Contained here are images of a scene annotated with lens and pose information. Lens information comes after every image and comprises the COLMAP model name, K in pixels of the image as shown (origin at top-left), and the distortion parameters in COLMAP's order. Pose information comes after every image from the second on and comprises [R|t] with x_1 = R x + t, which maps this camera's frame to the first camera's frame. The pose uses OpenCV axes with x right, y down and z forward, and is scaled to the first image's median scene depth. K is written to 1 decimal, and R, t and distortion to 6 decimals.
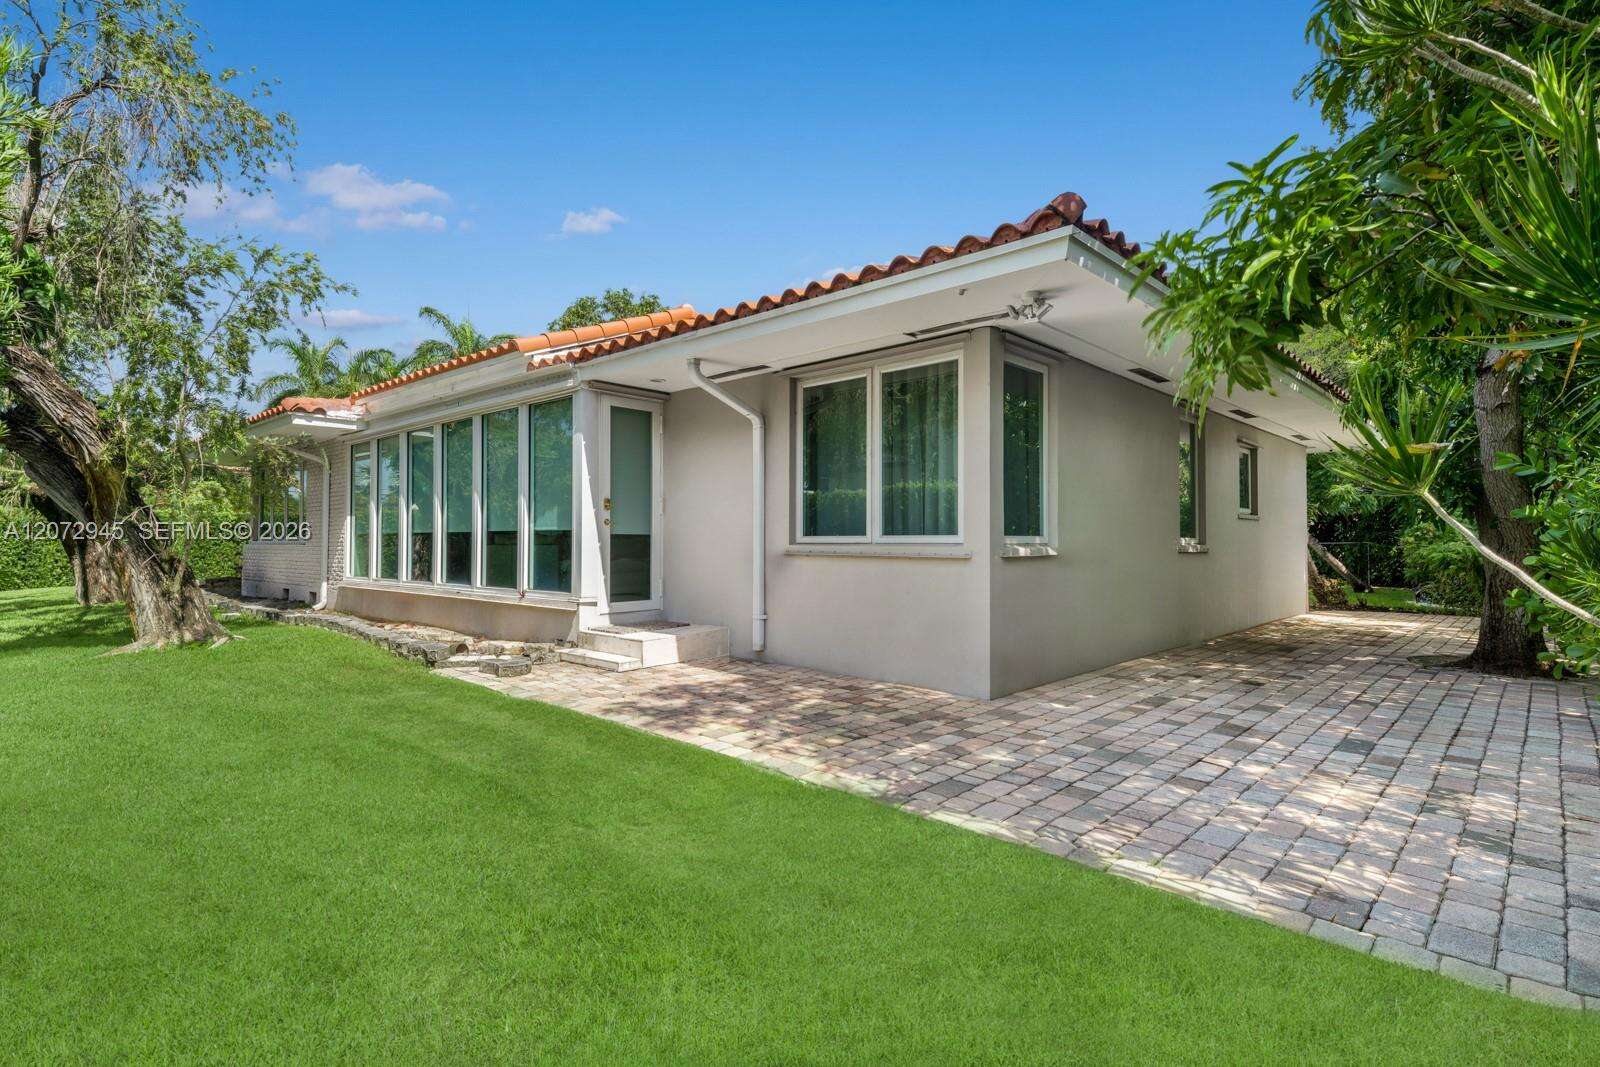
lens RADIAL K [[770.5, 0, 811.2], [0, 770.5, 535.5], [0, 0, 1]] dist [0.006383, -0.000523]
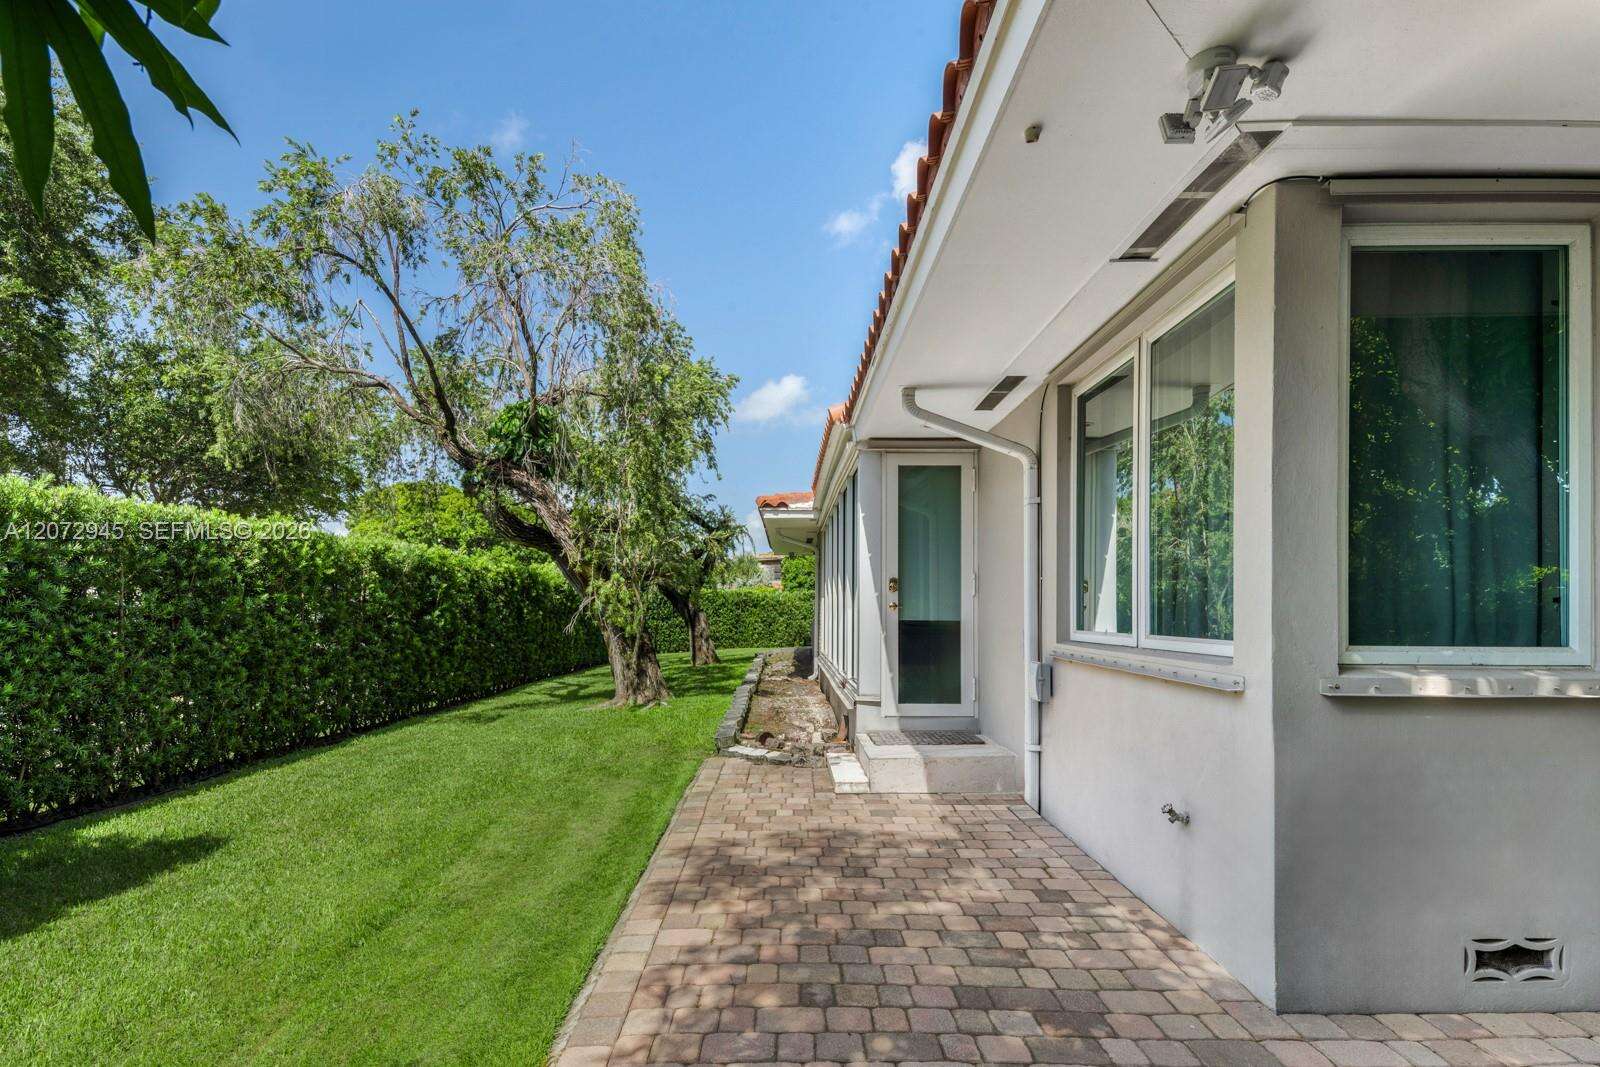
lens RADIAL K [[770.5, 0, 790.4], [0, 770.5, 602.9], [0, 0, 1]] dist [0.006383, -0.000523]
pose [[0.679584, -0.006188, -0.733572, 0.269974], [0.002195, 0.999977, -0.006401, -0.016648], [0.733595, 0.002740, 0.679582, 0.353496]]
